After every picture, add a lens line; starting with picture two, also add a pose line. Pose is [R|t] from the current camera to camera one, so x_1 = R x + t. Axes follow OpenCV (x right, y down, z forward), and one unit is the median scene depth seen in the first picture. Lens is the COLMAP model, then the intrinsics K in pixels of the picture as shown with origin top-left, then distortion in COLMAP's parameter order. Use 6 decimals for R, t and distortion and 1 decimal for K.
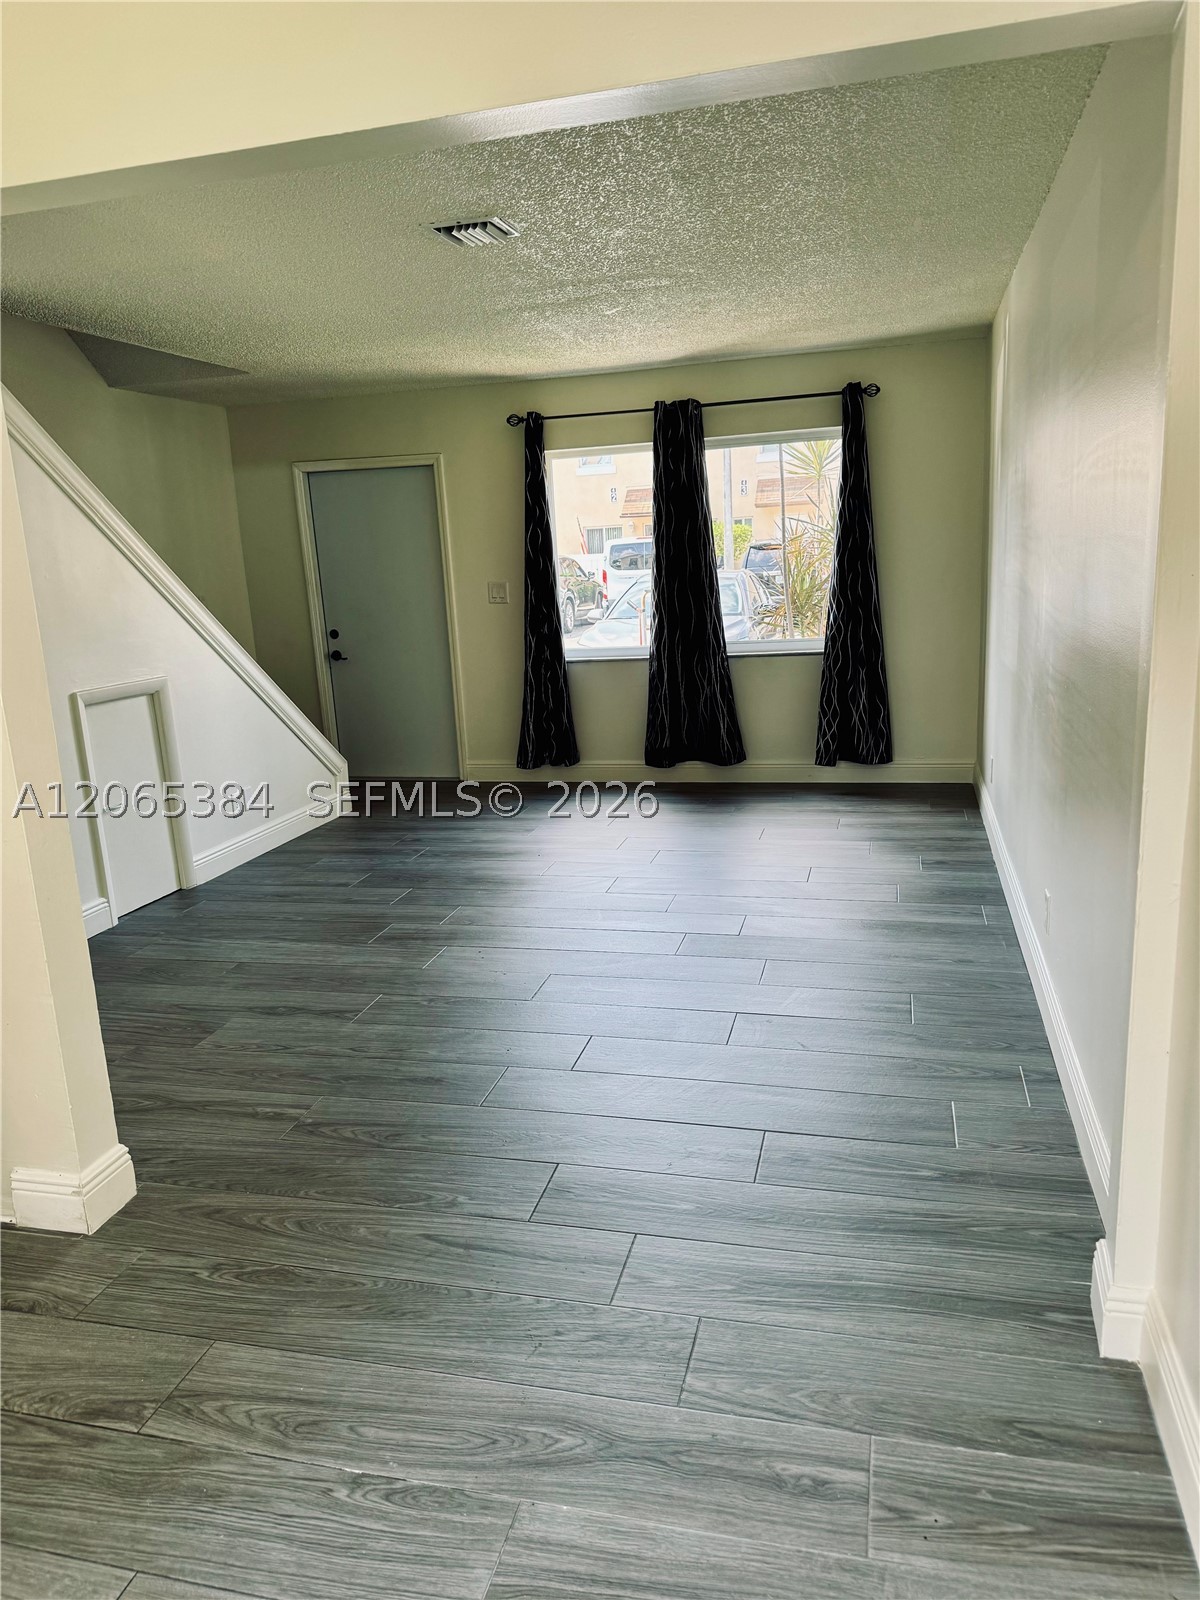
lens RADIAL K [[1134.6, 0, 604.4], [0, 1134.6, 800.2], [0, 0, 1]] dist [0.051137, -0.060008]
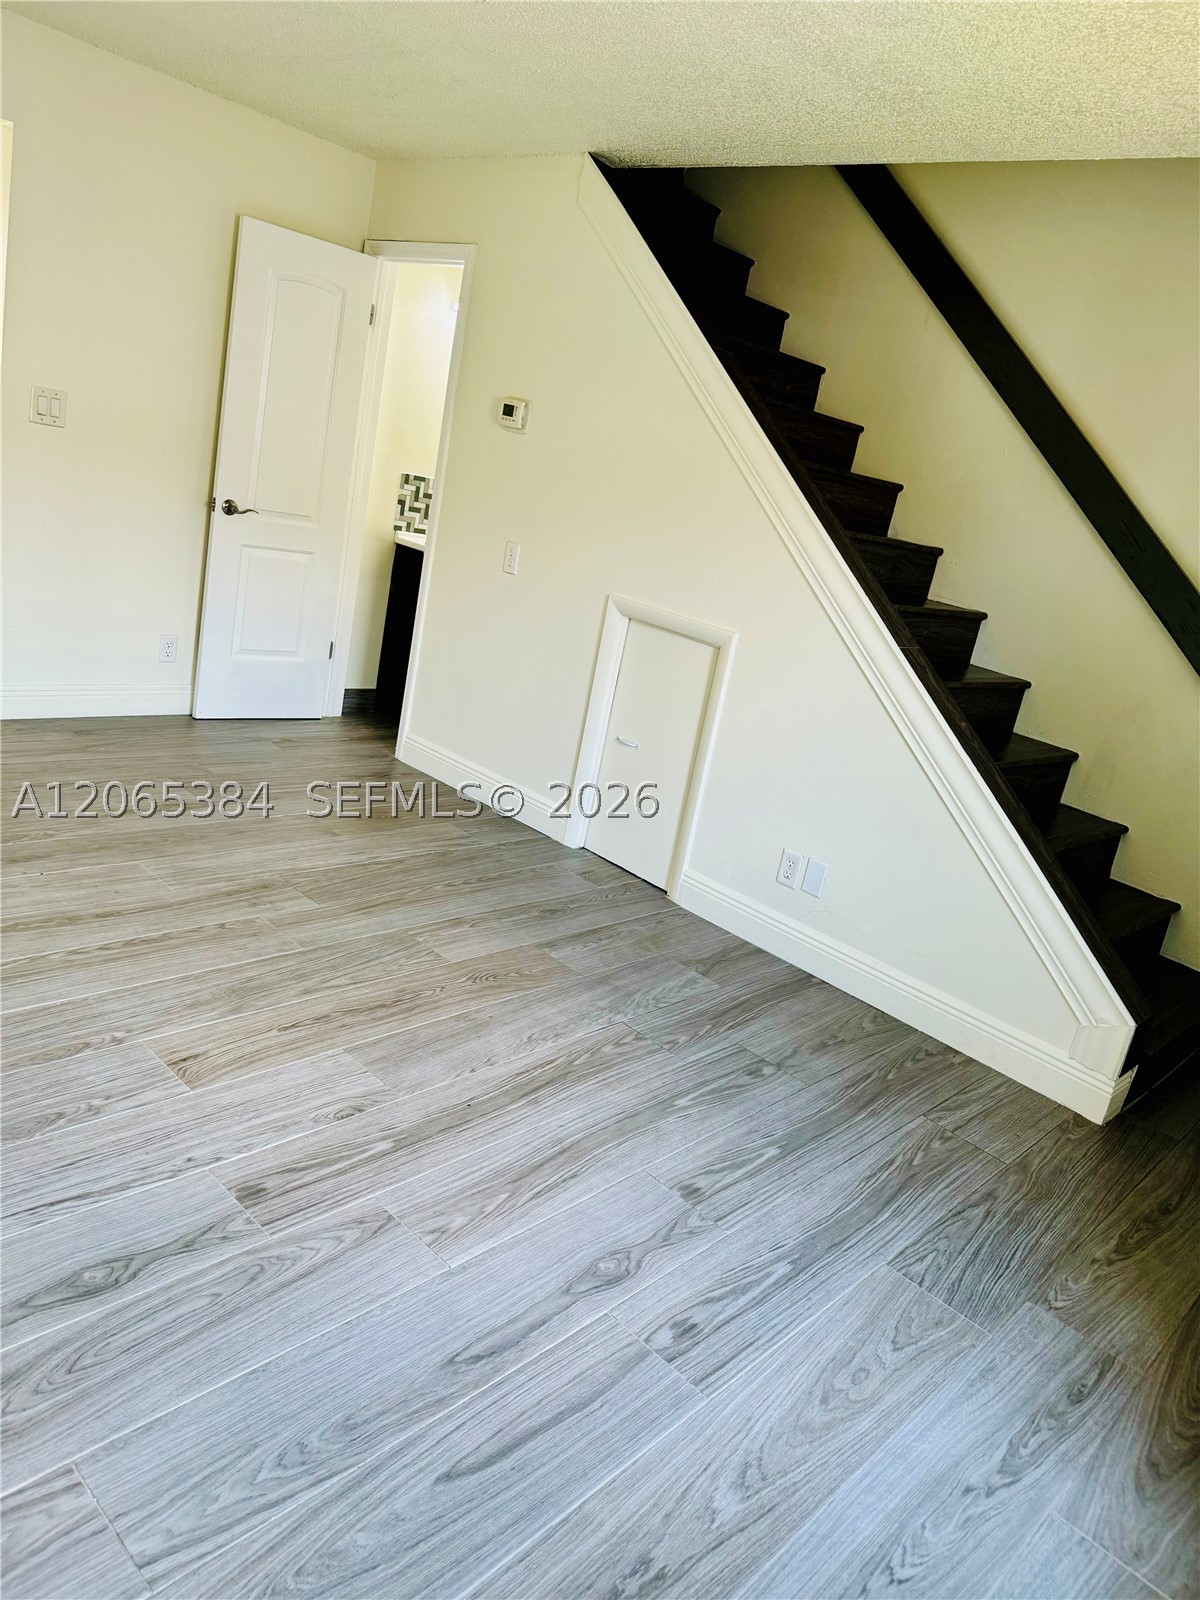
lens RADIAL K [[1134.6, 0, 609.3], [0, 1134.6, 799.2], [0, 0, 1]] dist [0.051137, -0.060008]
pose [[-0.479157, 0.215892, -0.850764, 0.321087], [-0.347649, 0.843327, 0.409804, -0.300882], [0.805946, 0.492127, -0.329031, 1.261696]]
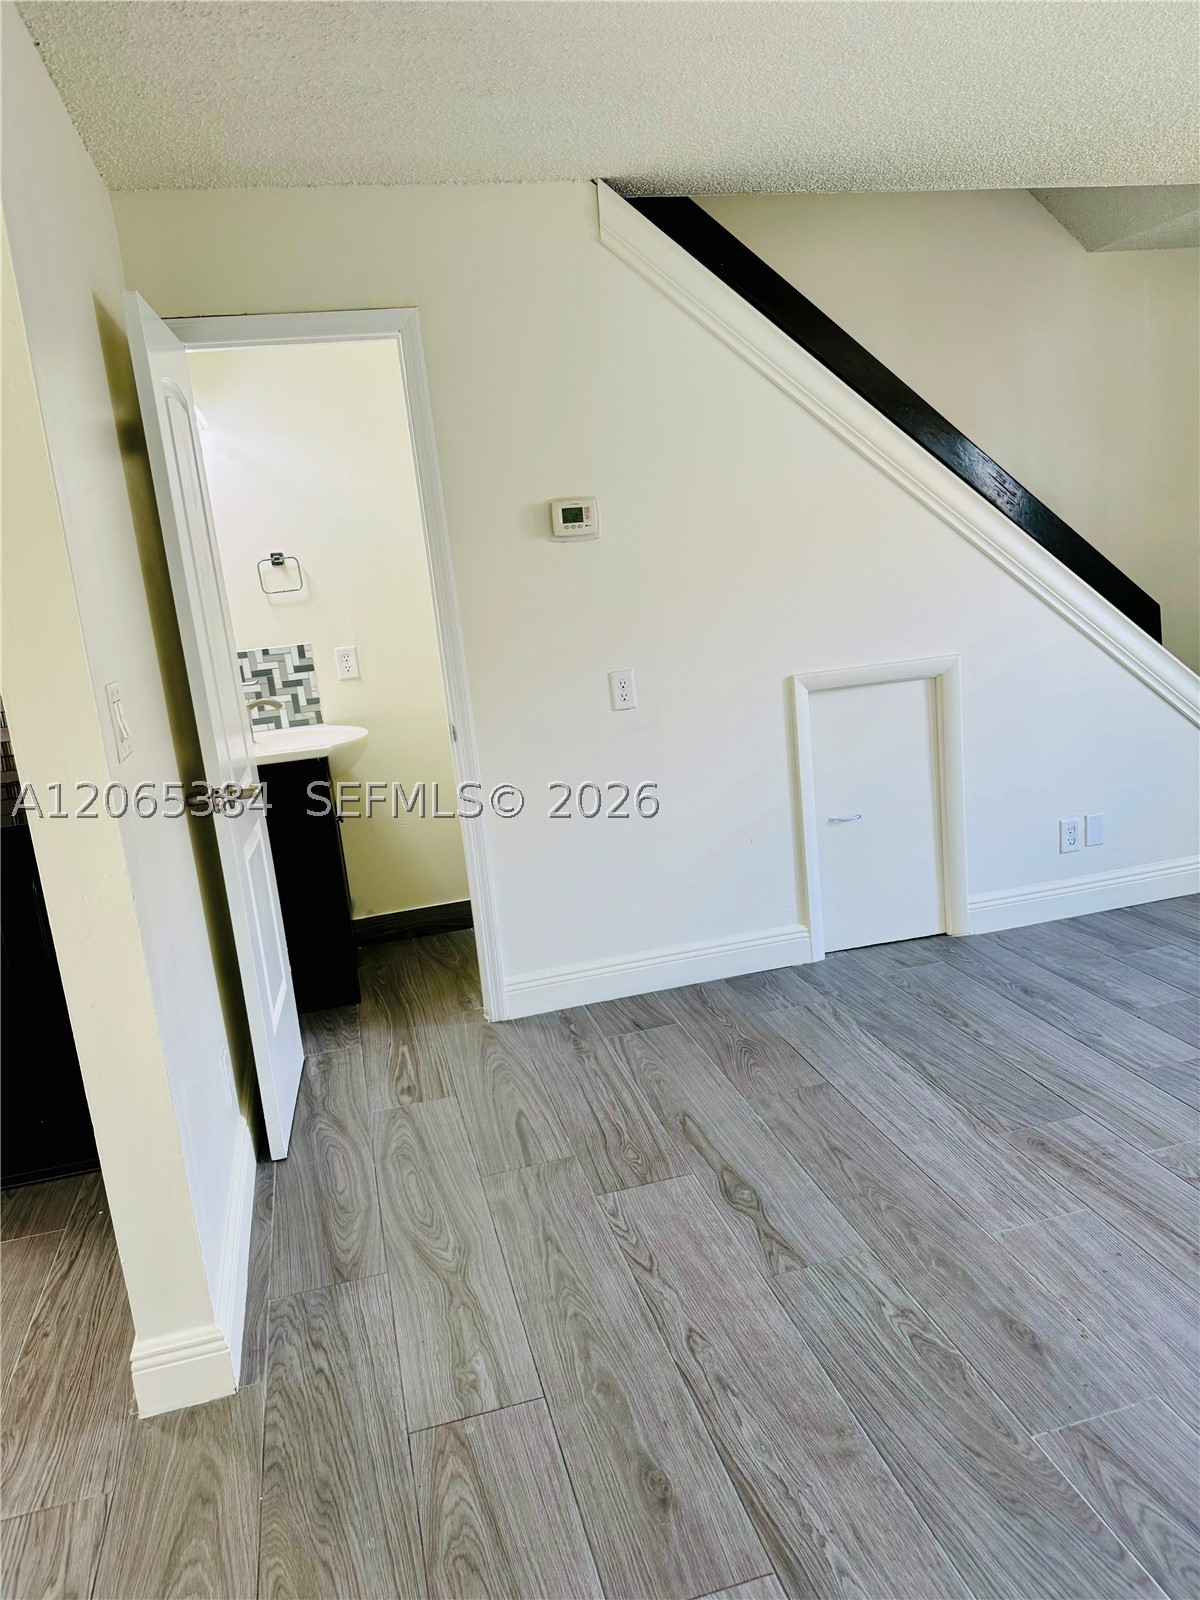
lens RADIAL K [[1134.6, 0, 591.7], [0, 1134.6, 794.4], [0, 0, 1]] dist [0.051137, -0.060008]
pose [[0.485950, 0.195526, -0.851835, 0.154349], [-0.122719, 0.980263, 0.154997, -0.108384], [0.865328, 0.029216, 0.500354, 0.434439]]
